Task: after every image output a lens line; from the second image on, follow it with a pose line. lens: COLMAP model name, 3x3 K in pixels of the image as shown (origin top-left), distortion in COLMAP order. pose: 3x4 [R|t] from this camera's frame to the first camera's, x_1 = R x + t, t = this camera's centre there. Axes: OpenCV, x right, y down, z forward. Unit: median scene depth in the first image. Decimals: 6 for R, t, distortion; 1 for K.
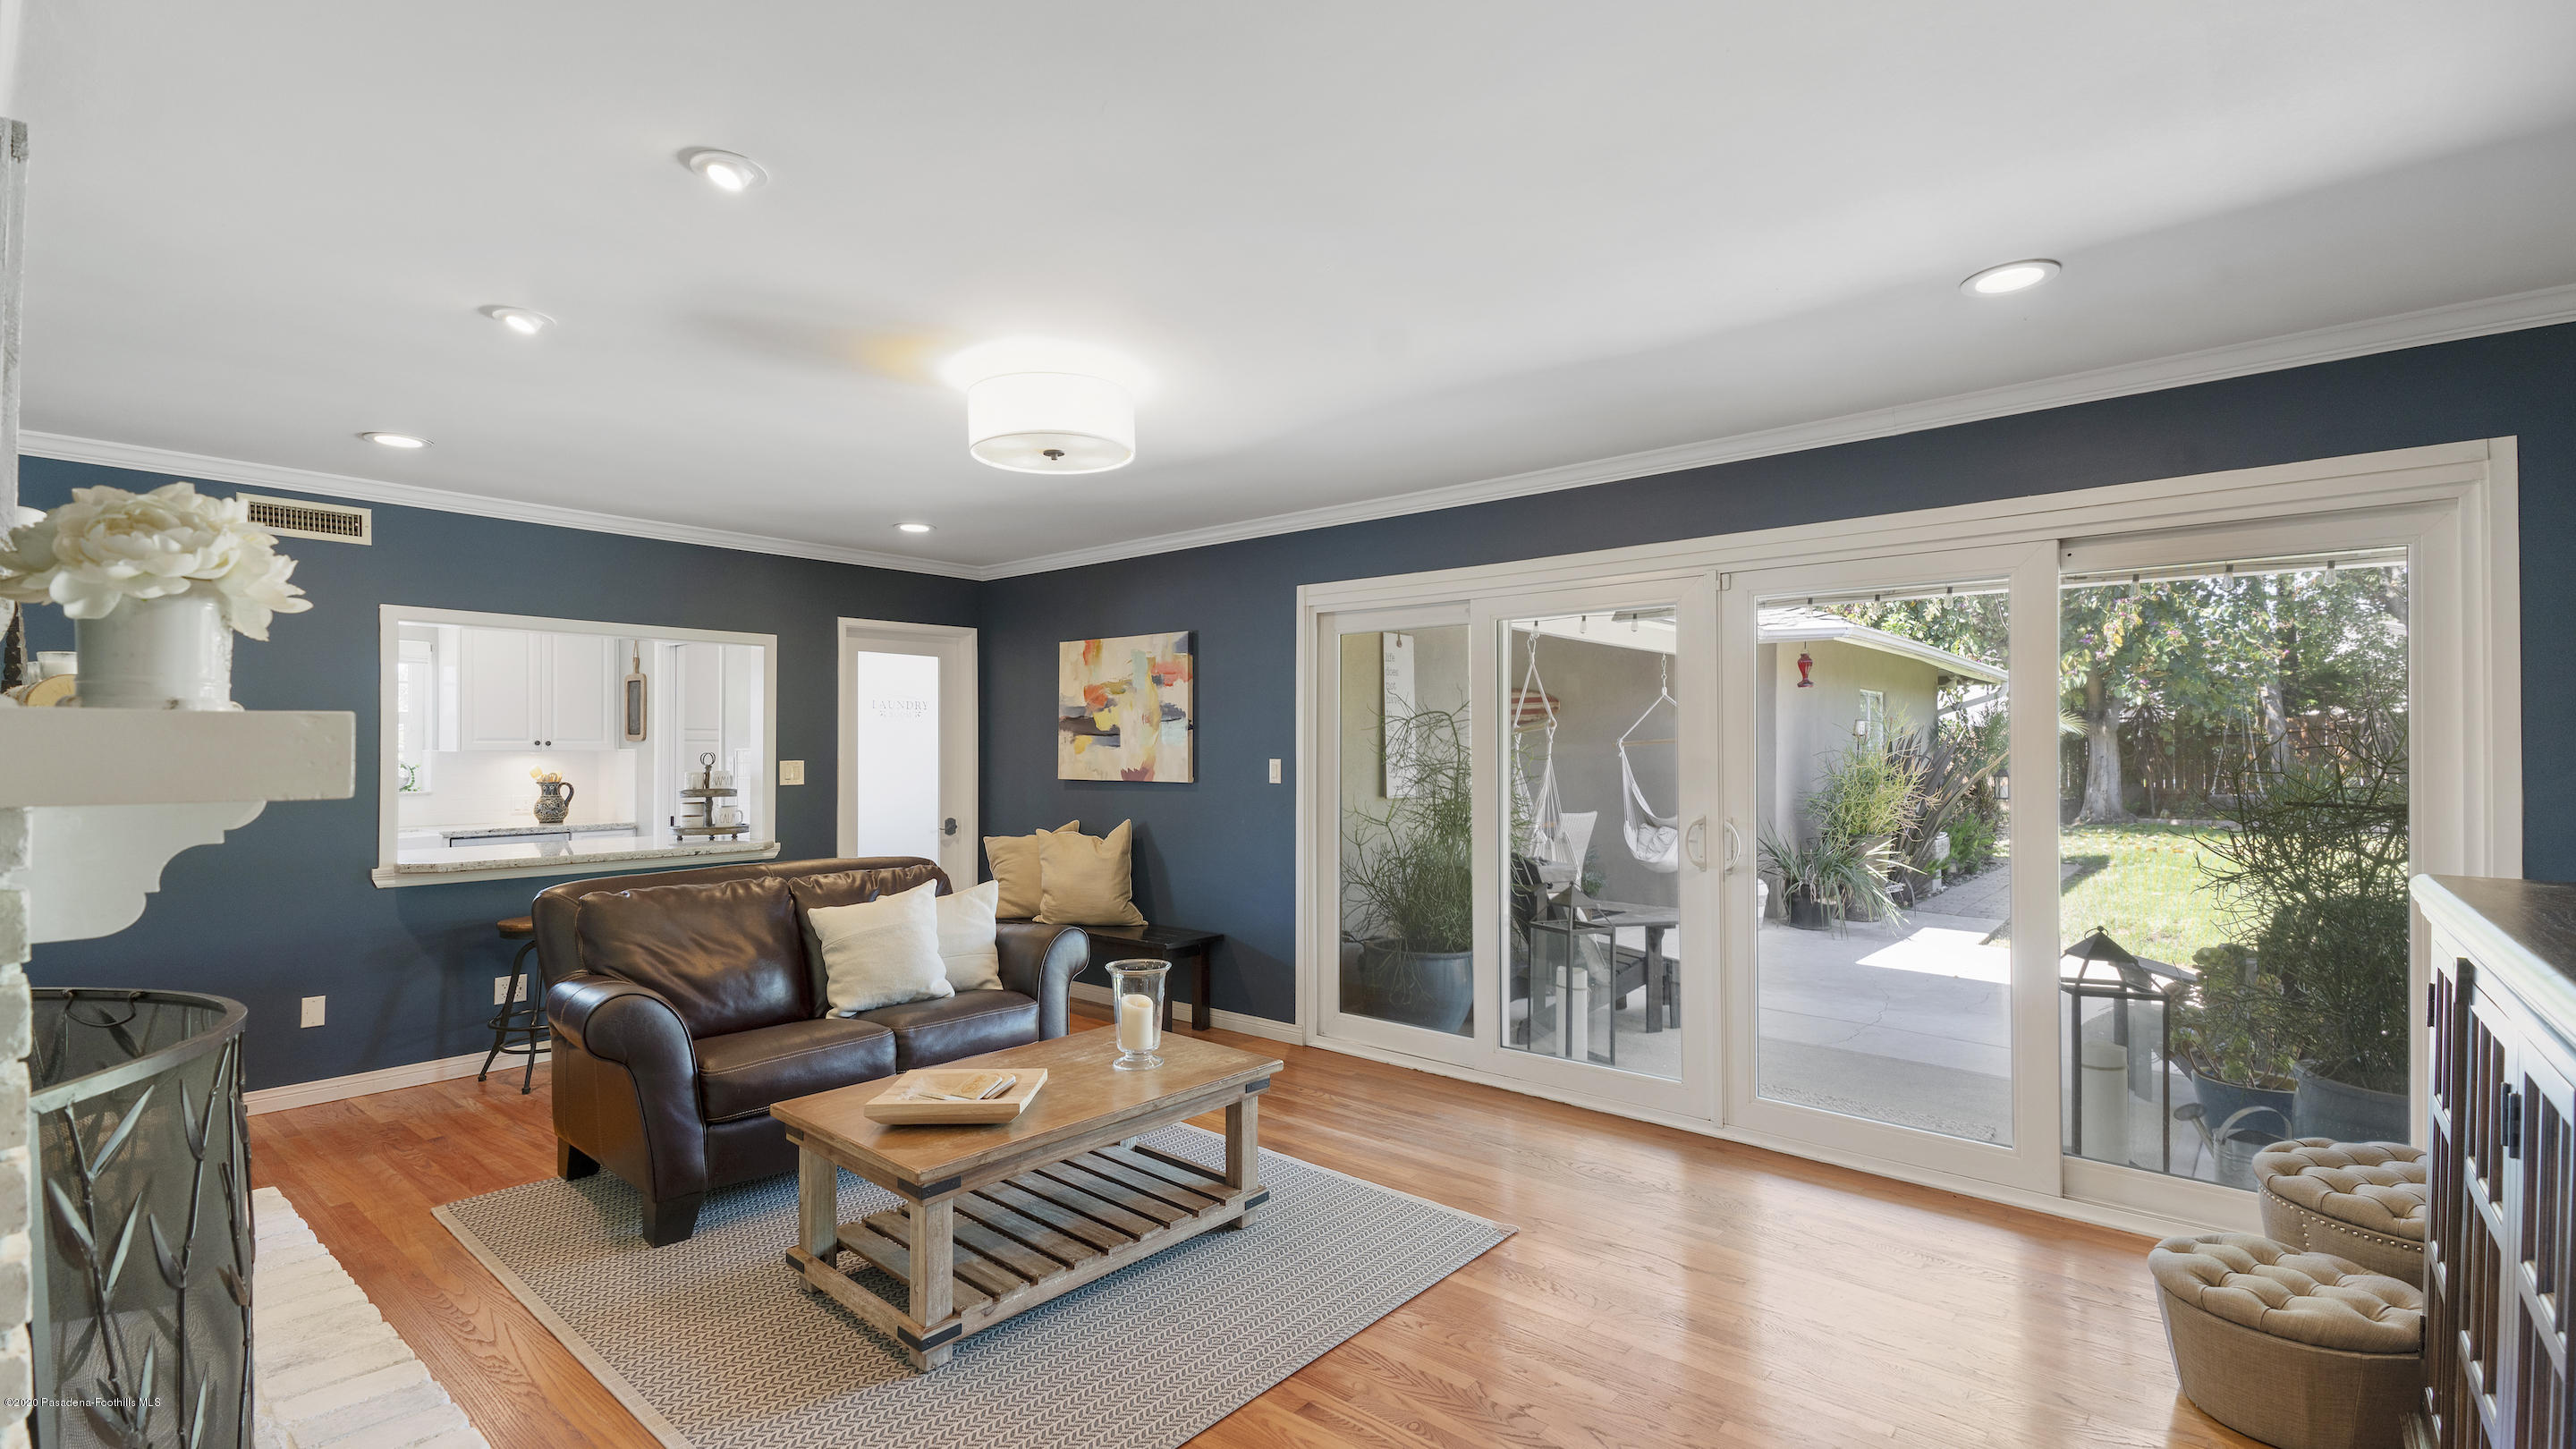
lens RADIAL K [[1151.3, 0, 1307.3], [0, 1151.3, 732.6], [0, 0, 1]] dist [-0.010392, 0.005998]
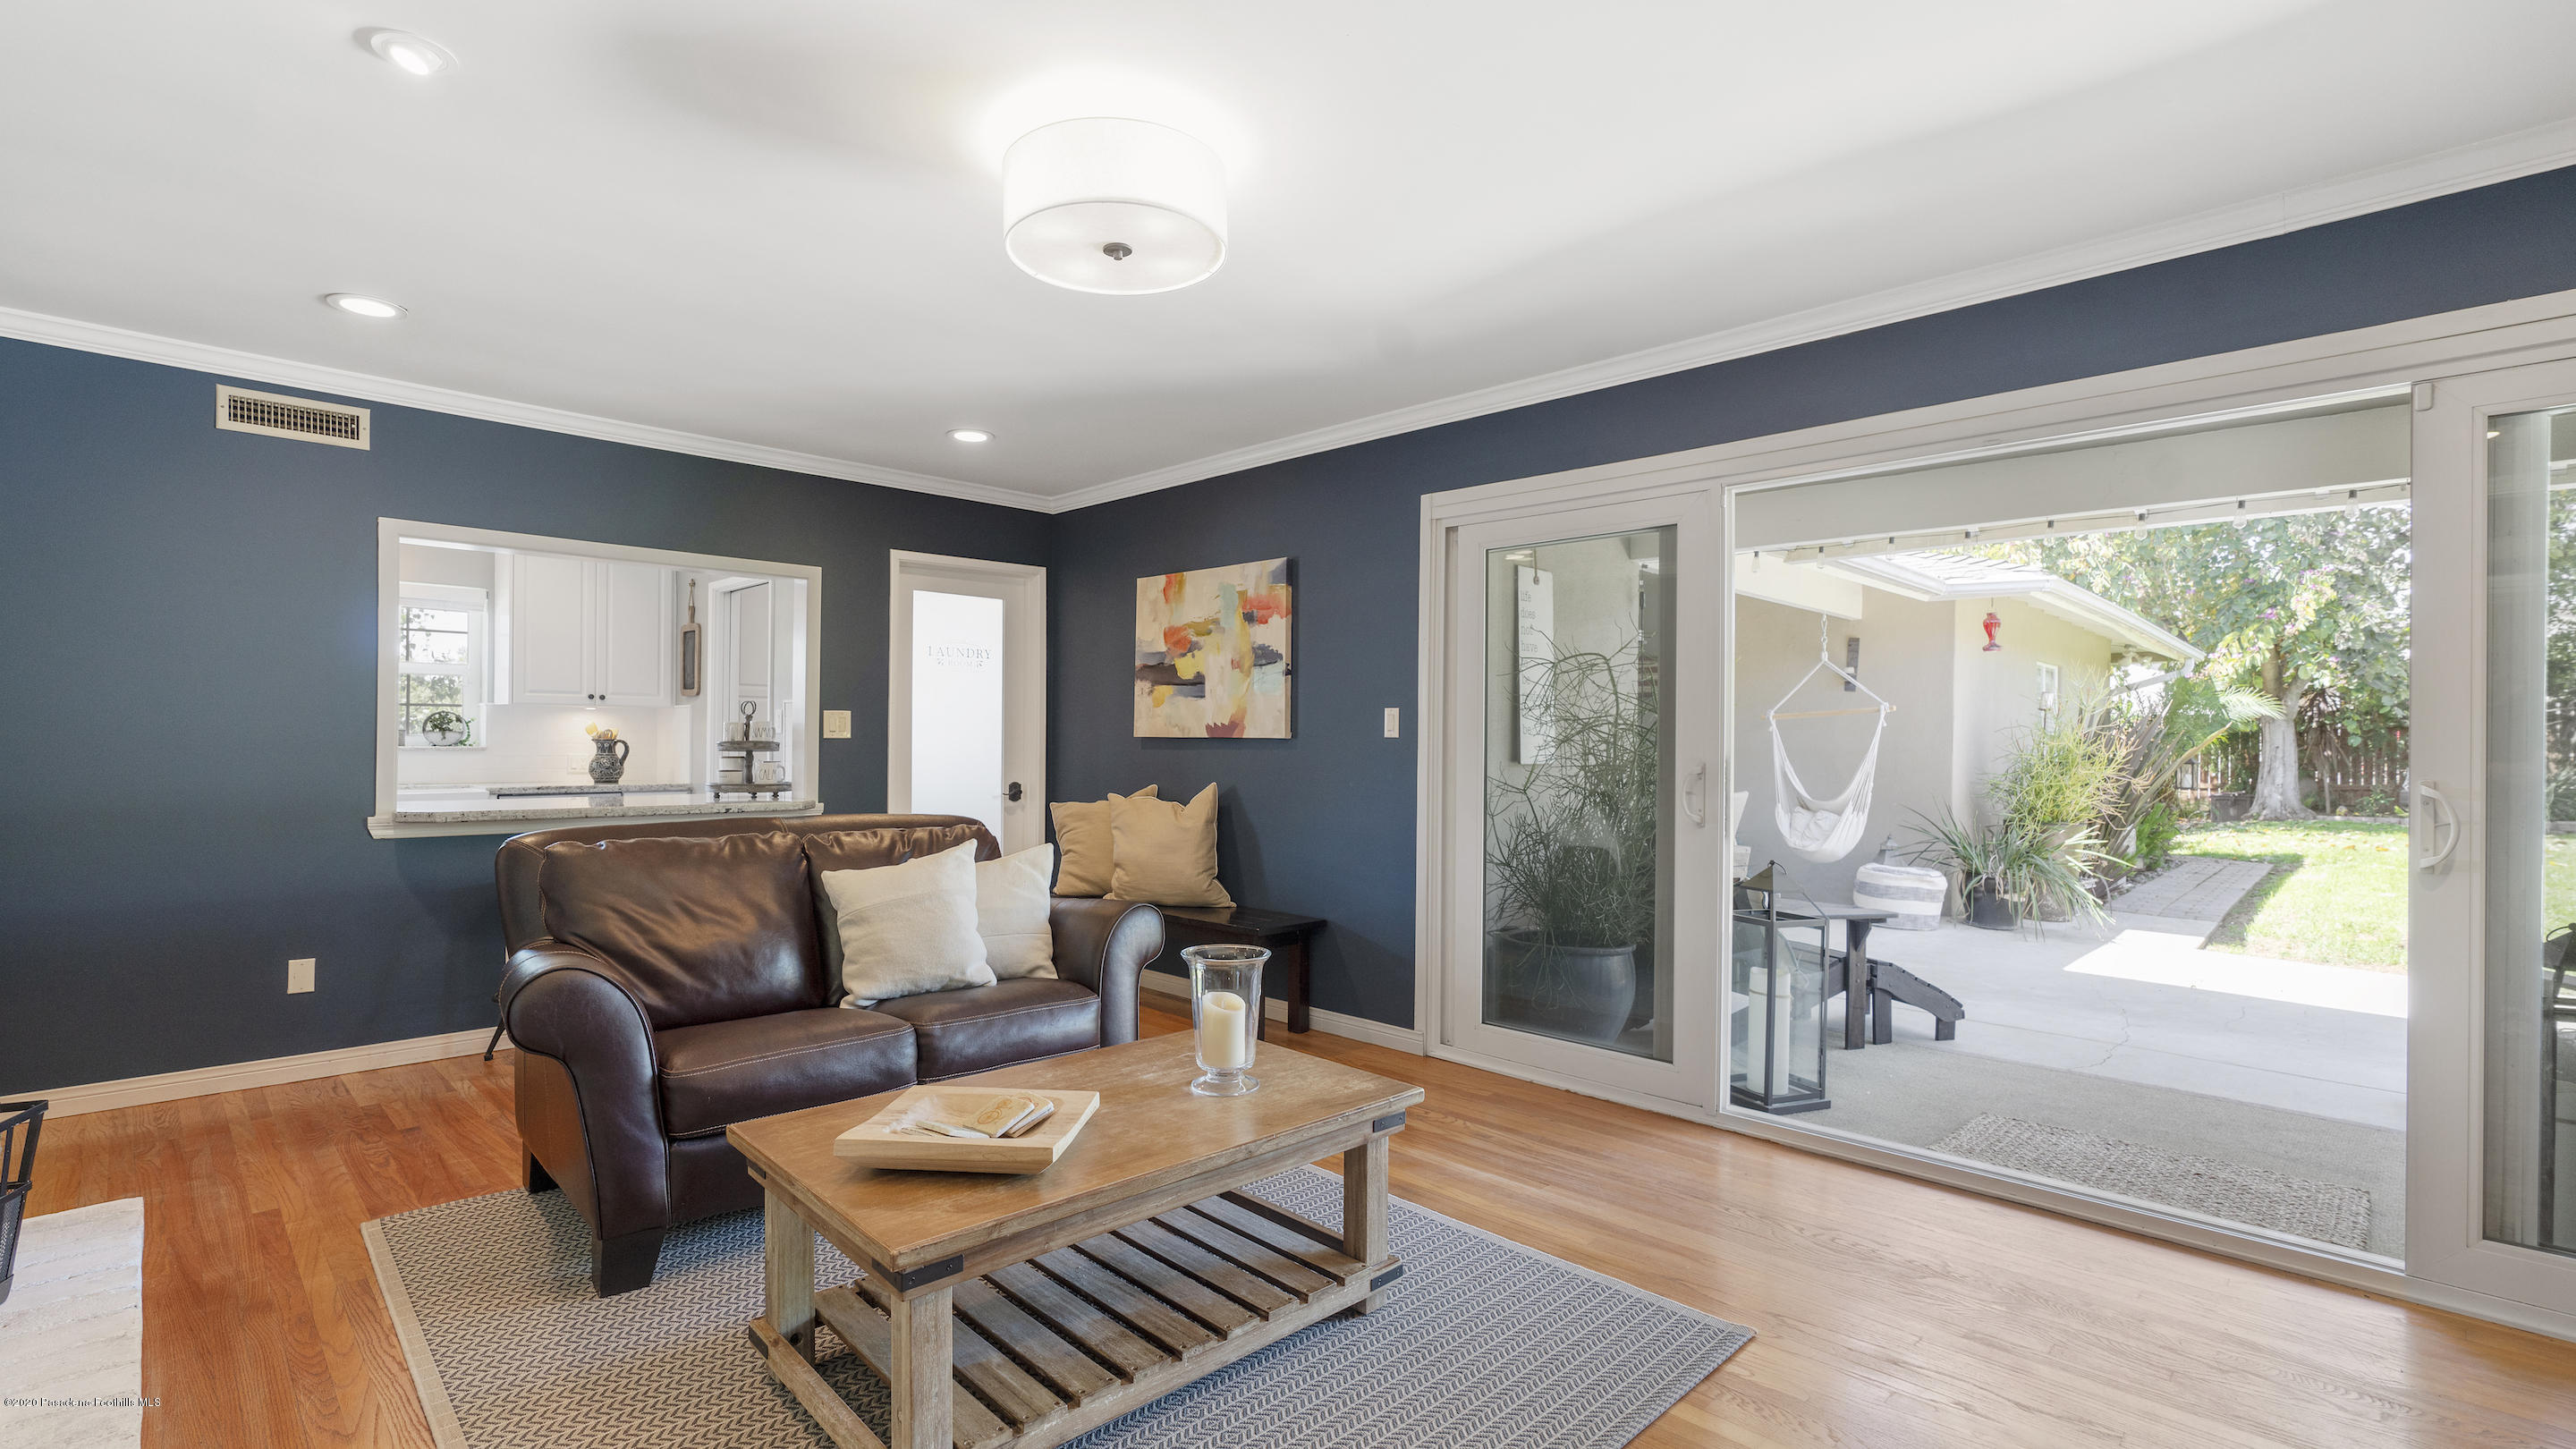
lens RADIAL K [[1151.3, 0, 1262.9], [0, 1151.3, 736.8], [0, 0, 1]] dist [-0.010392, 0.005998]
pose [[0.993750, 0.009554, -0.111217, -0.025130], [-0.008437, 0.999909, 0.010504, 0.033243], [0.111308, -0.009500, 0.993741, 0.156916]]
